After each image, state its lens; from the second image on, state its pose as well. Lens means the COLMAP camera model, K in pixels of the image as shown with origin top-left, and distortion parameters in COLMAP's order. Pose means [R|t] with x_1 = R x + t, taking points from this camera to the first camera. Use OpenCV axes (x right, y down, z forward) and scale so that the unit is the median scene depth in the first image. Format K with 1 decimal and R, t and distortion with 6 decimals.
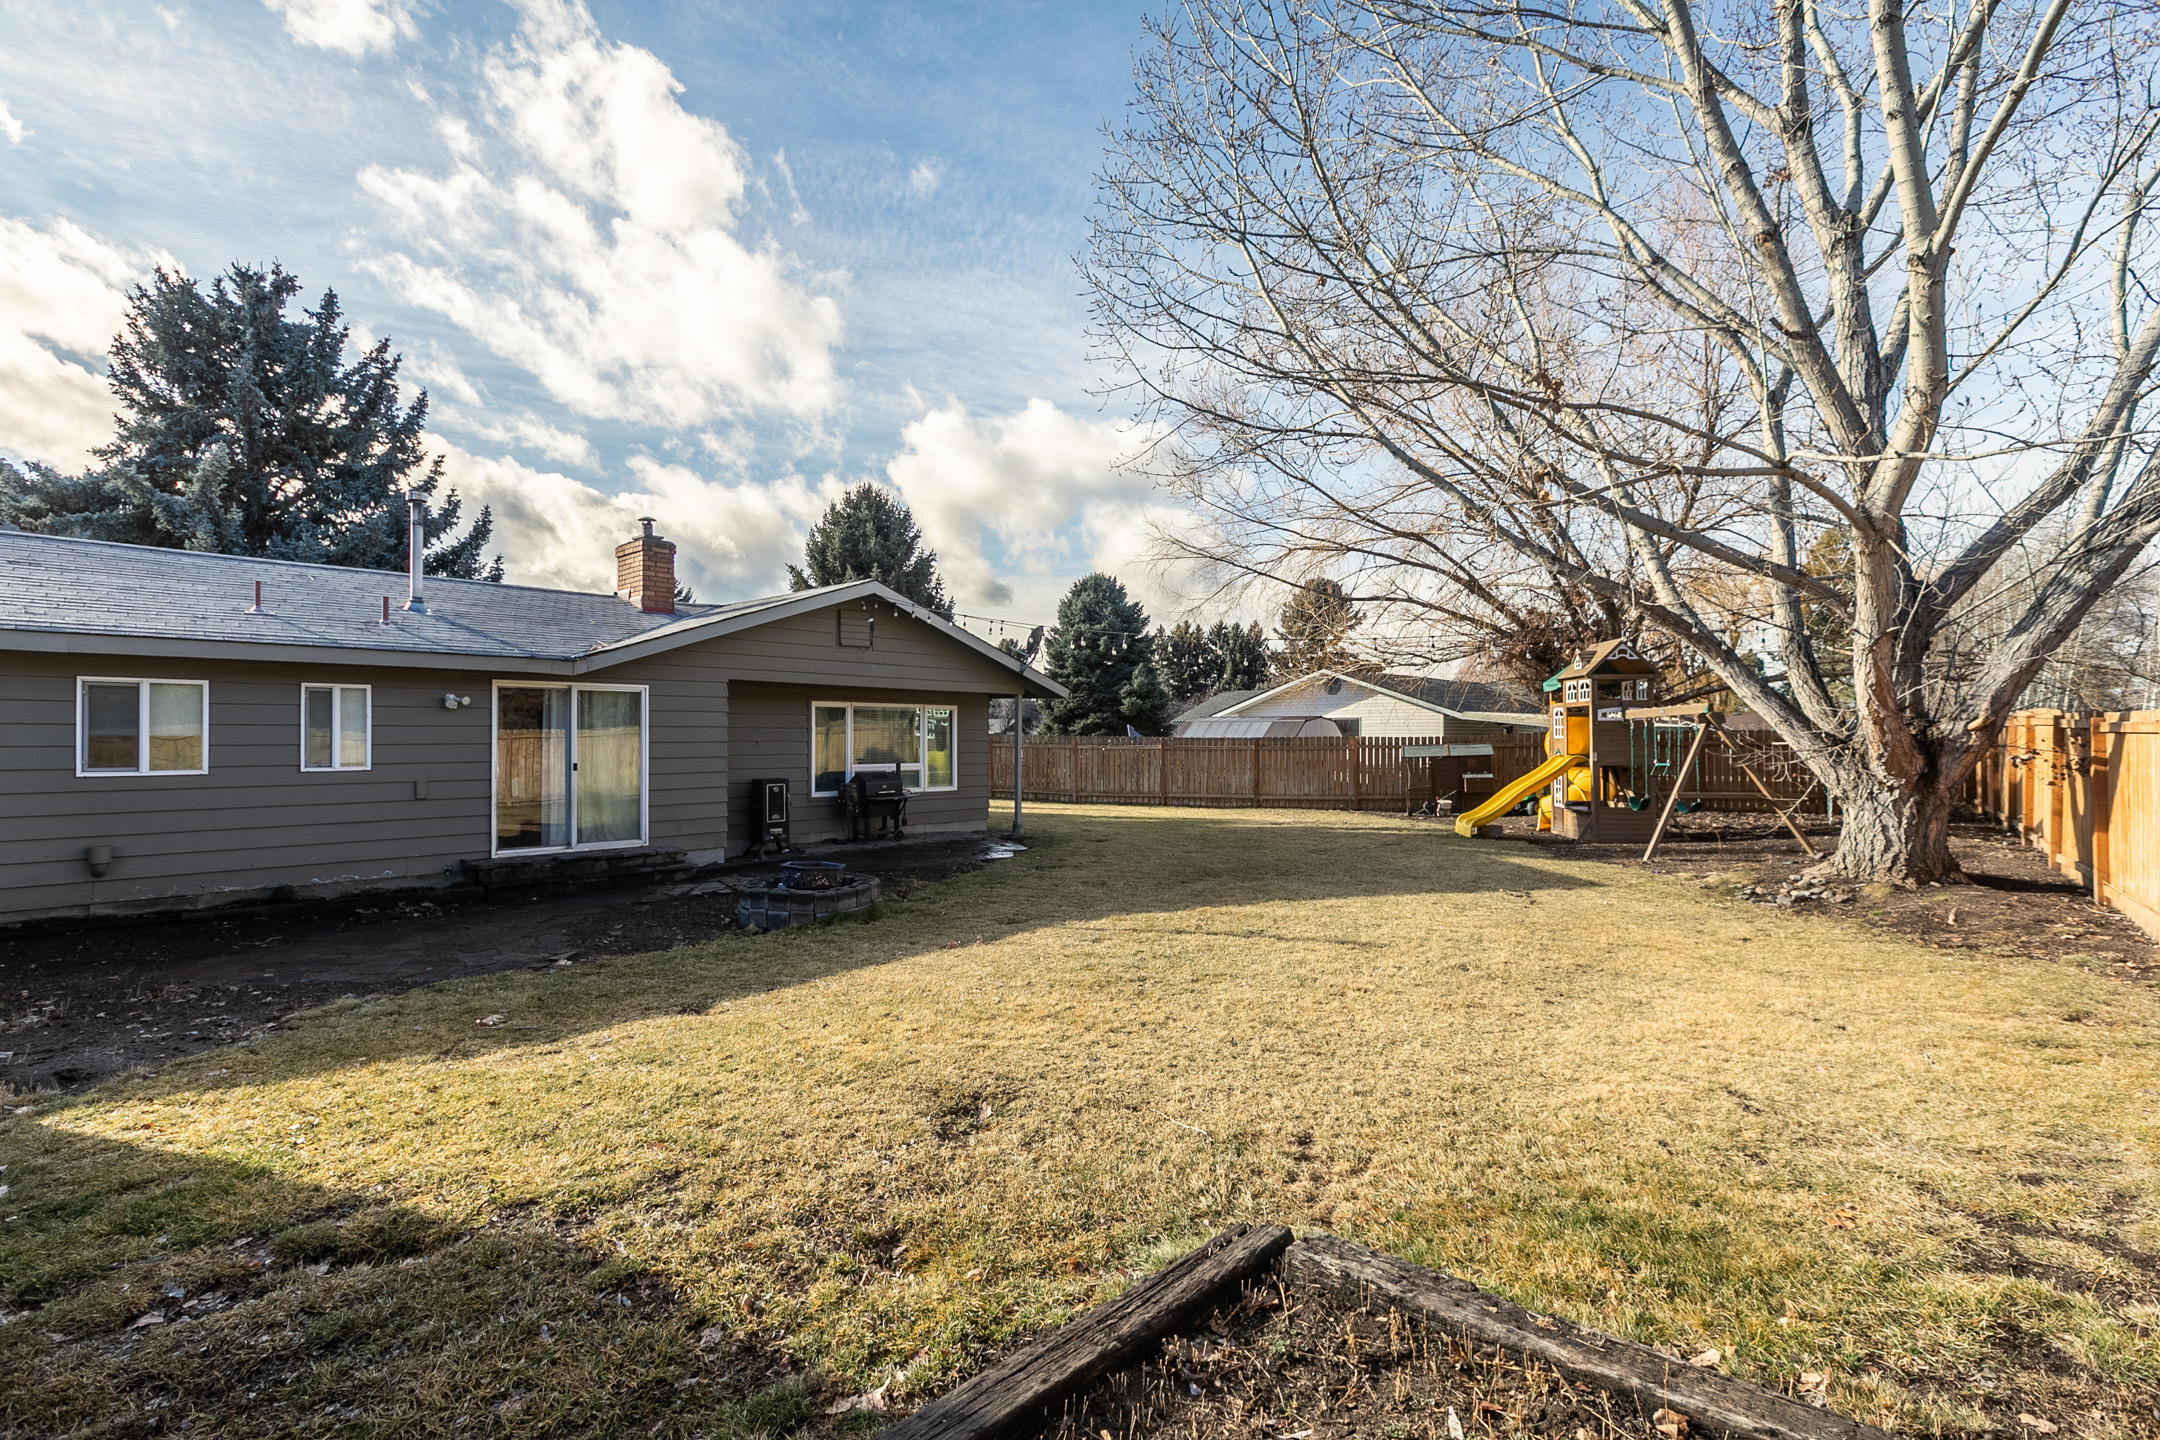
lens RADIAL K [[974.3, 0, 1084.7], [0, 974.3, 729.8], [0, 0, 1]] dist [-0.001133, 0.000465]
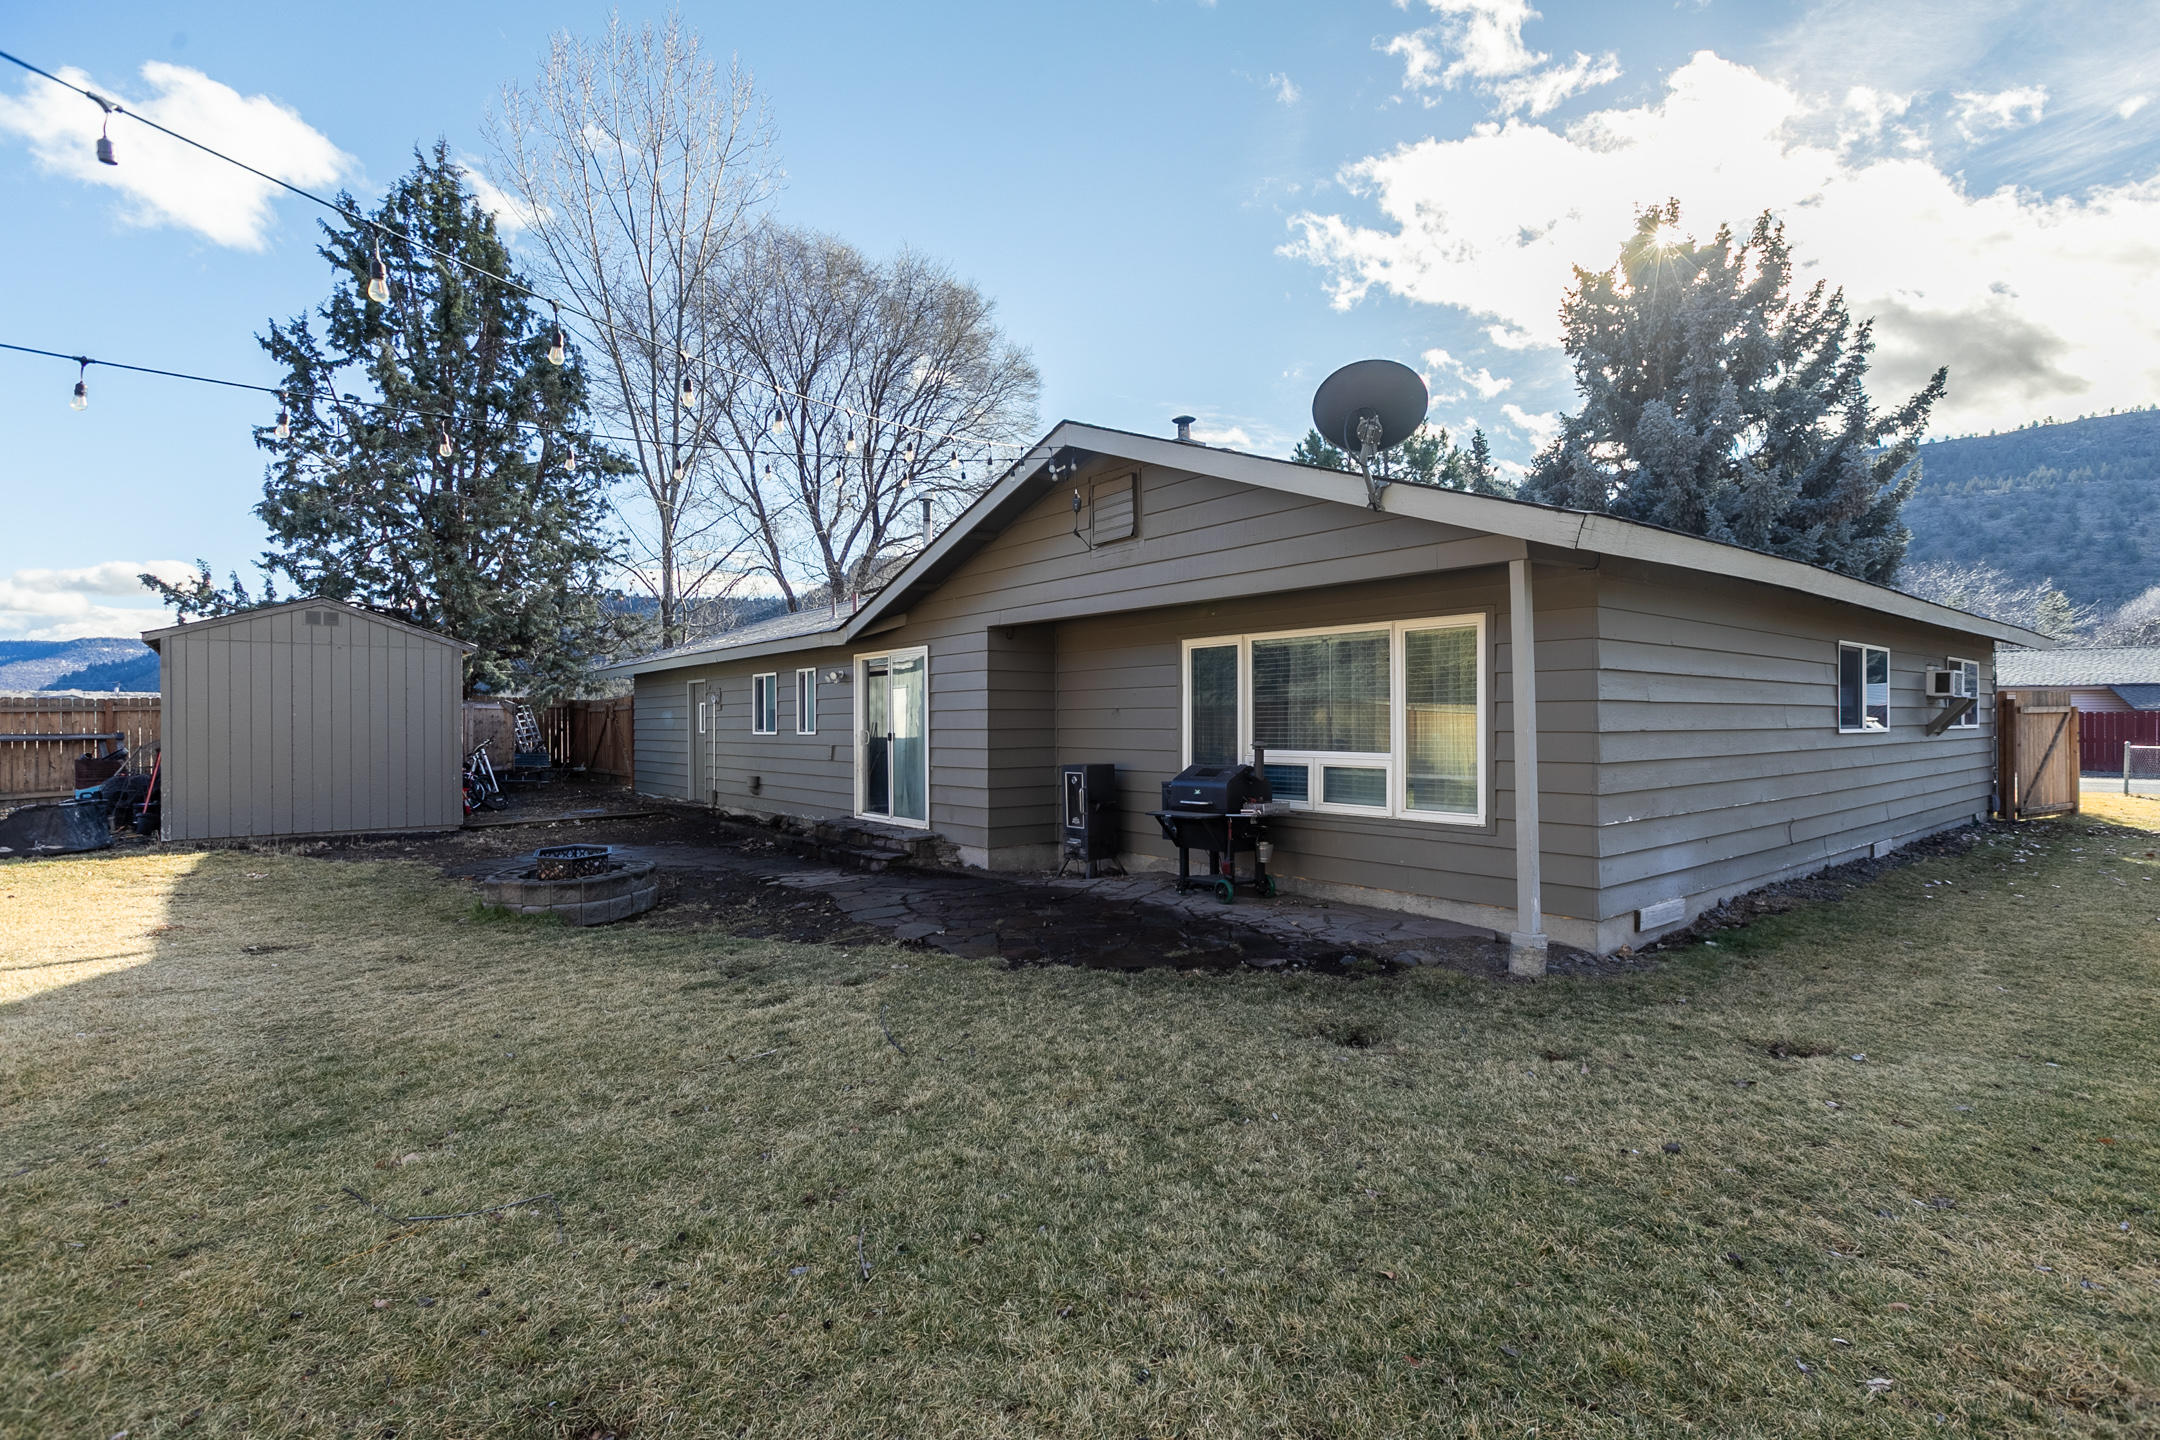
lens RADIAL K [[1013.8, 0, 1080.0], [0, 1013.8, 720.0], [0, 0, 1]] dist [0.000612, 0.000067]
pose [[-0.128266, 0.000456, -0.991740, 0.337252], [0.013390, 0.999910, -0.001272, 0.019606], [0.991649, -0.013443, -0.128261, 0.984435]]
